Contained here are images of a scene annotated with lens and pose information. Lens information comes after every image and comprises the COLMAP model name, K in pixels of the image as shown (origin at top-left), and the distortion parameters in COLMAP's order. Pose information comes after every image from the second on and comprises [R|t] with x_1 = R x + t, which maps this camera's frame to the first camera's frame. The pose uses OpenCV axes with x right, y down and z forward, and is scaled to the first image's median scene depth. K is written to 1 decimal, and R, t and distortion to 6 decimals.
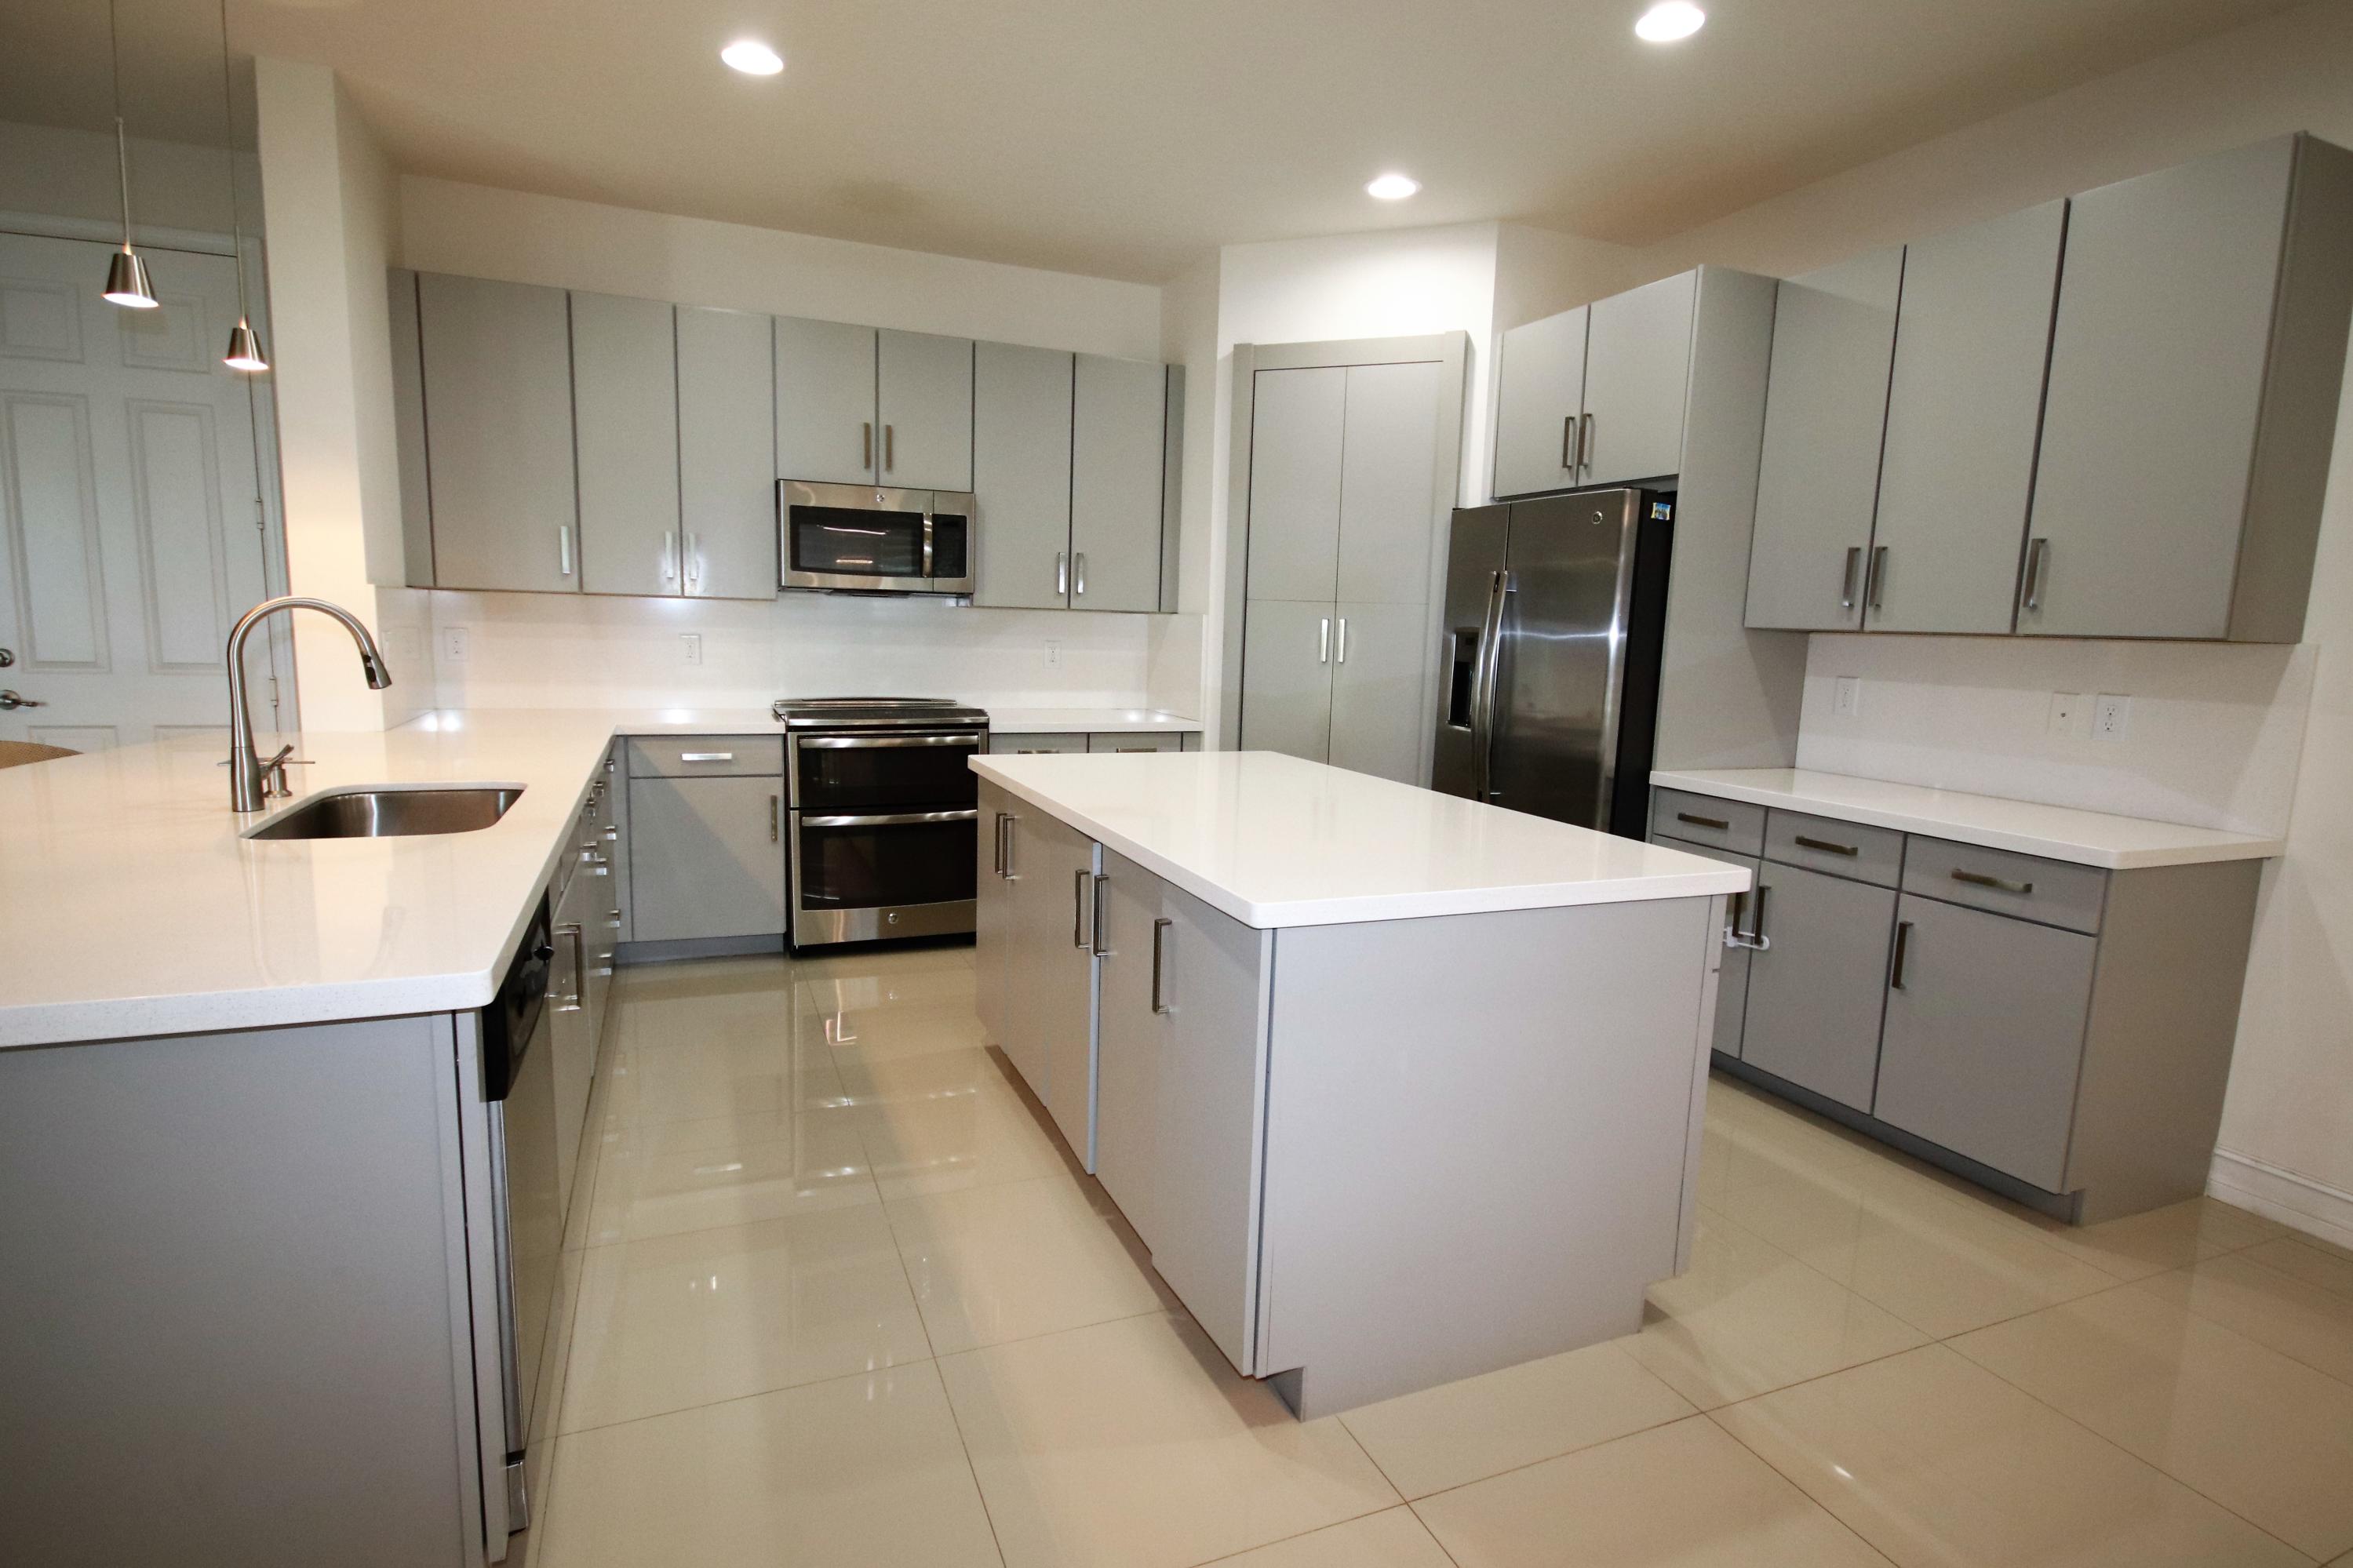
lens RADIAL K [[1173.0, 0, 1177.8], [0, 1173.0, 789.3], [0, 0, 1]] dist [0.001896, -0.004456]
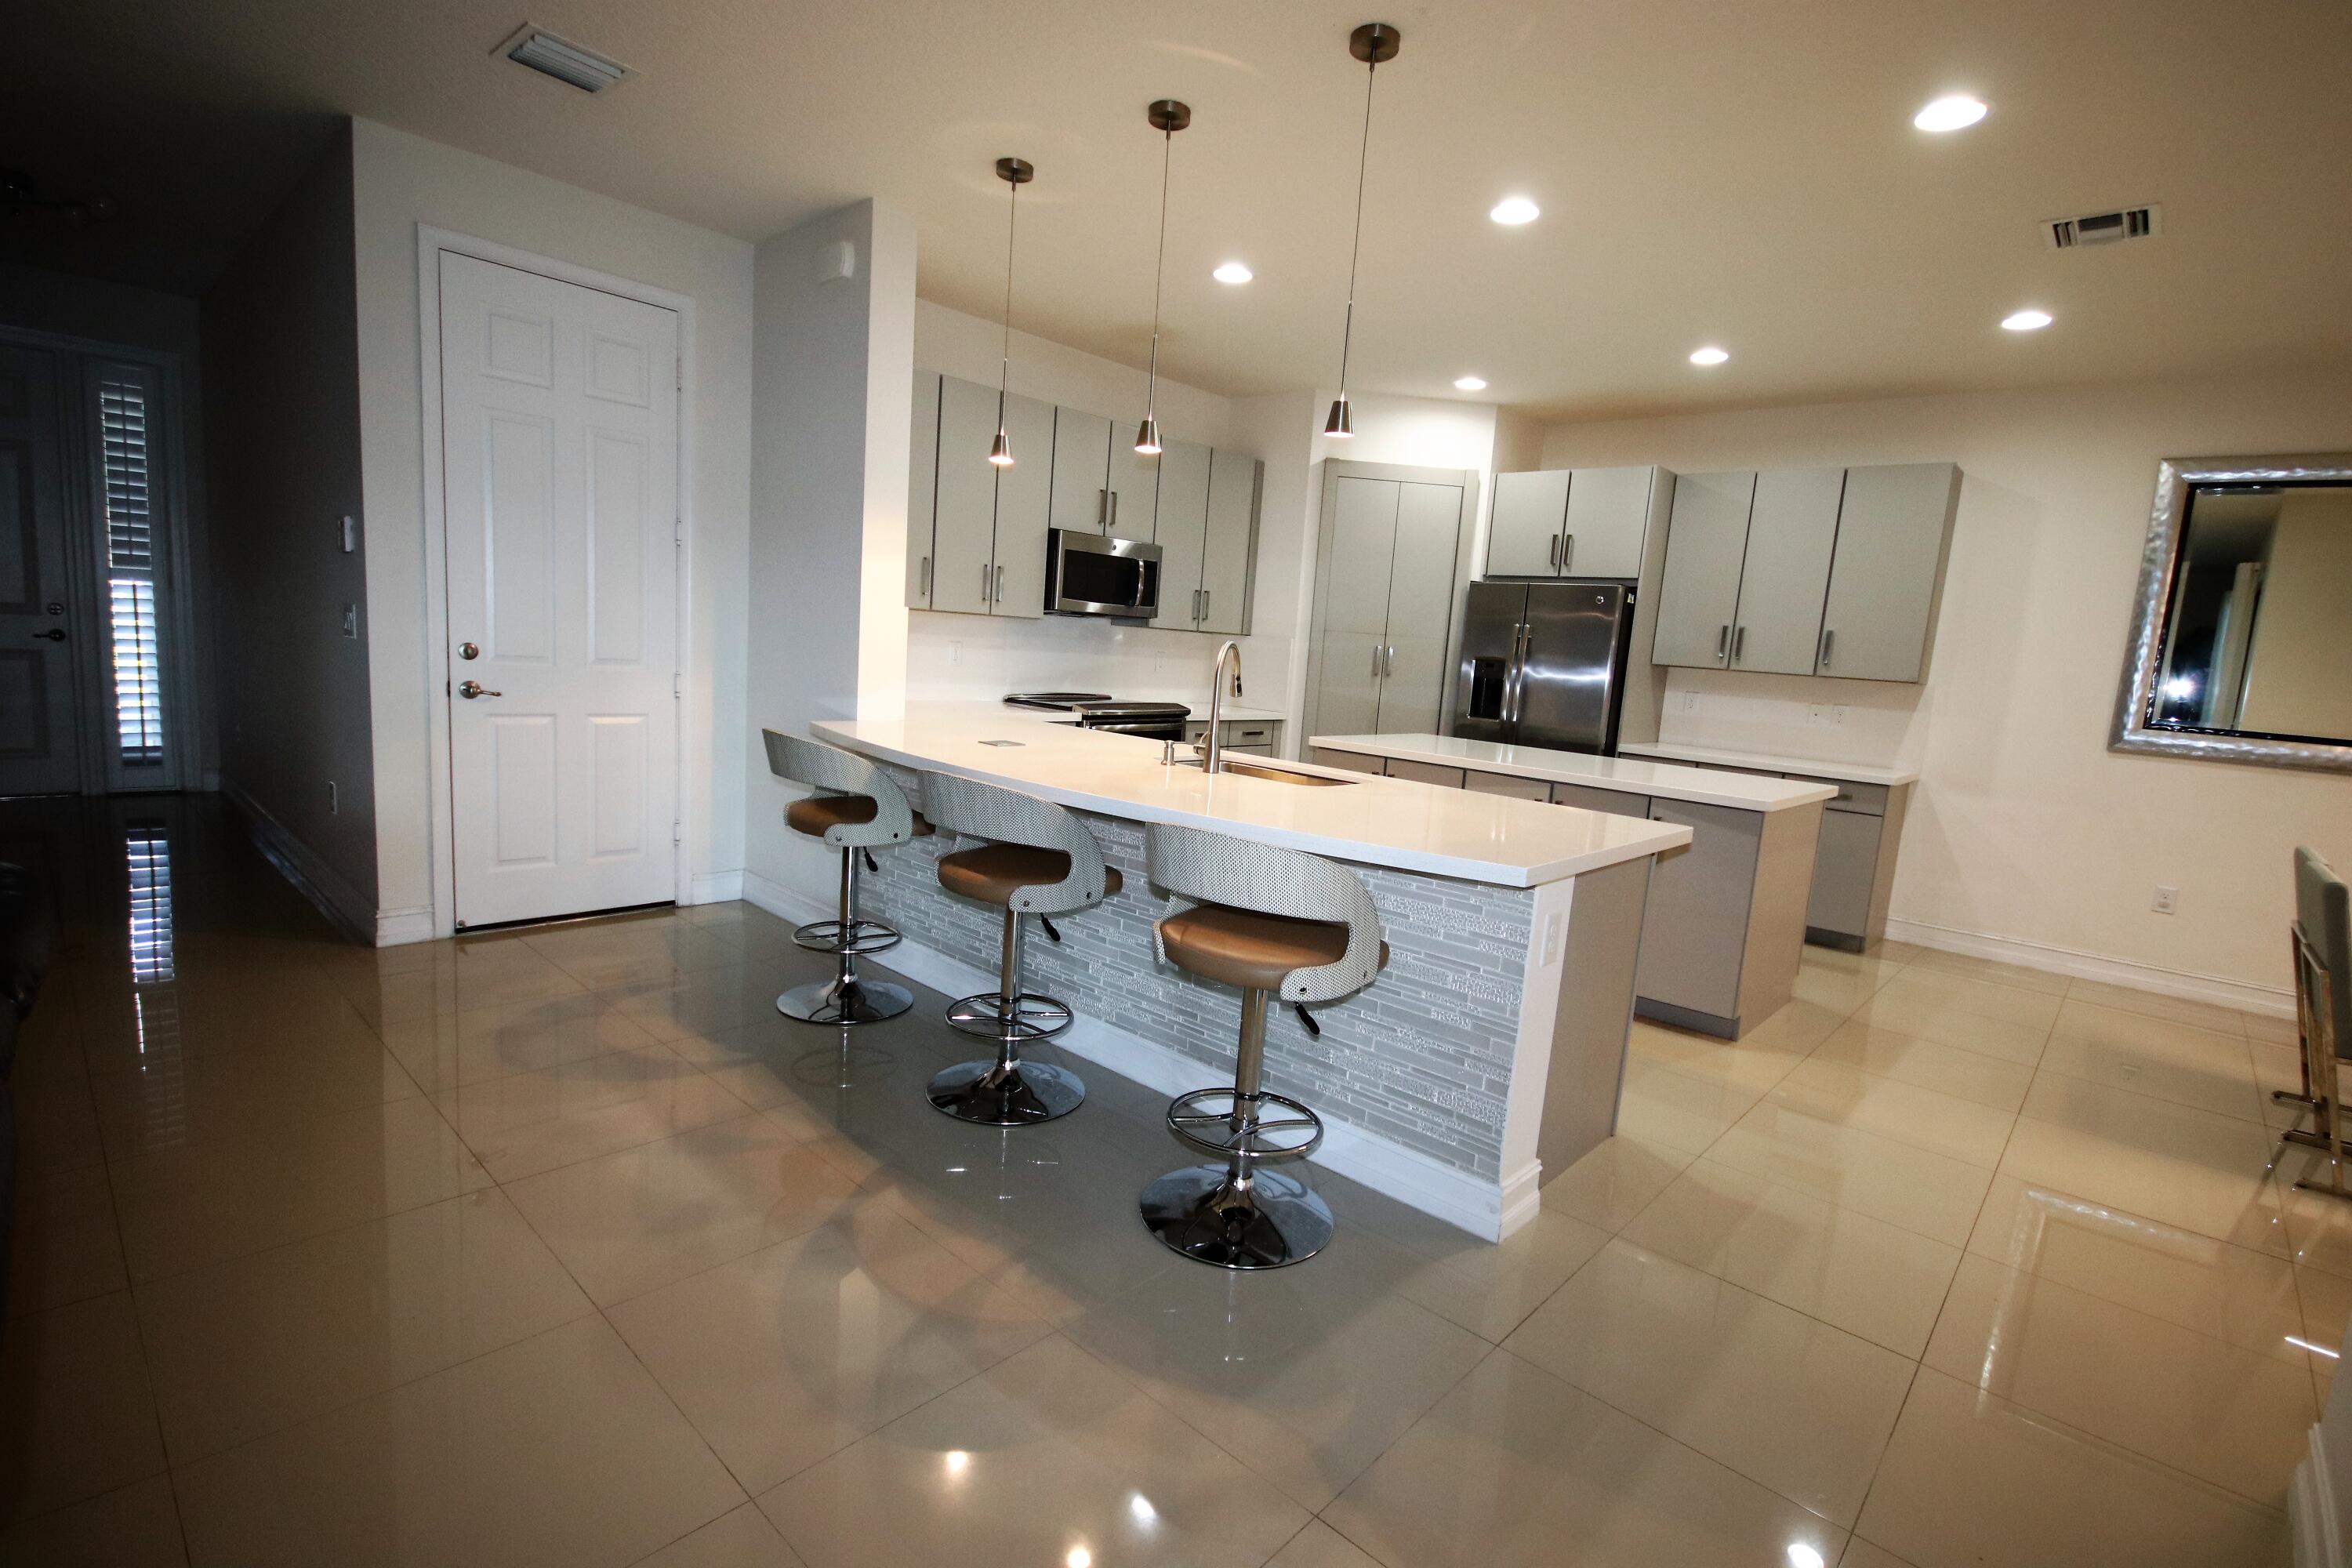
lens RADIAL K [[1087.4, 0, 1179.4], [0, 1087.4, 787.9], [0, 0, 1]] dist [0.003050, -0.006168]
pose [[0.908767, -0.023501, 0.416642, -0.800528], [0.015991, 0.999641, 0.021507, 0.003589], [-0.416998, -0.012882, 0.908816, -0.193335]]
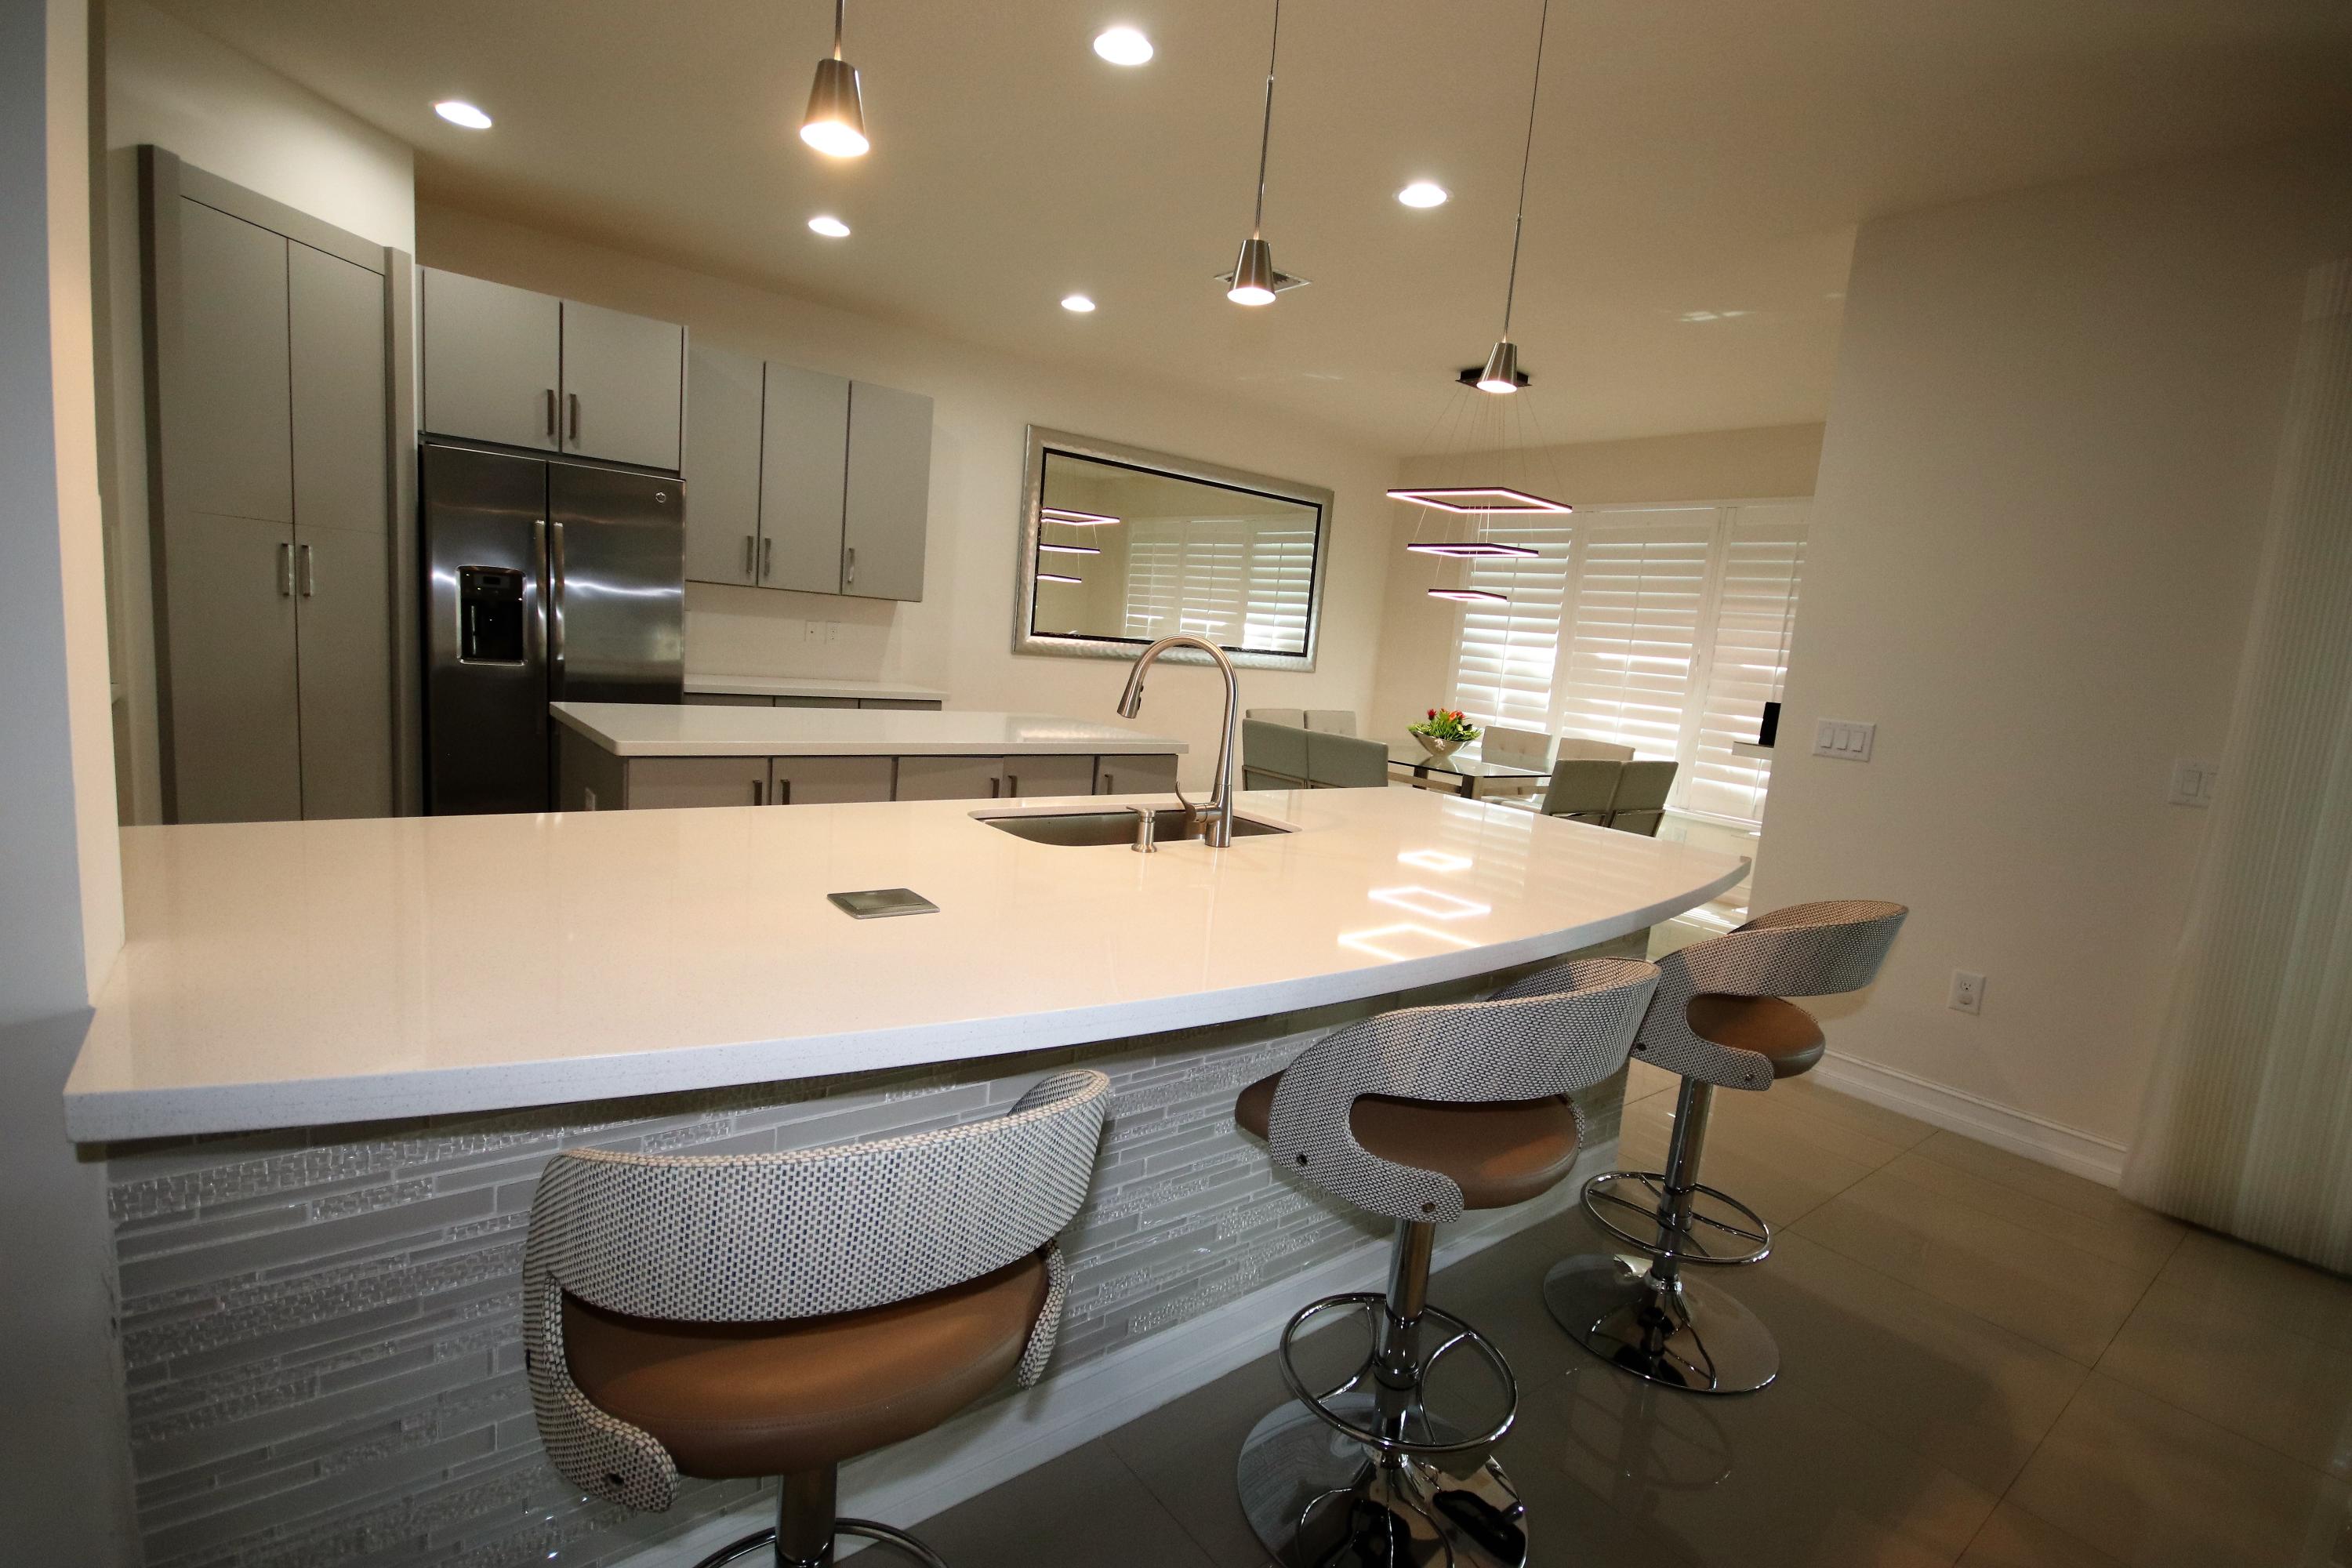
lens RADIAL K [[1087.4, 0, 1180.6], [0, 1087.4, 787.6], [0, 0, 1]] dist [0.003050, -0.006168]
pose [[-0.266379, -0.190745, 0.944806, -0.921333], [0.041049, 0.977089, 0.208835, -0.127851], [-0.962994, 0.094413, -0.252446, 0.693906]]
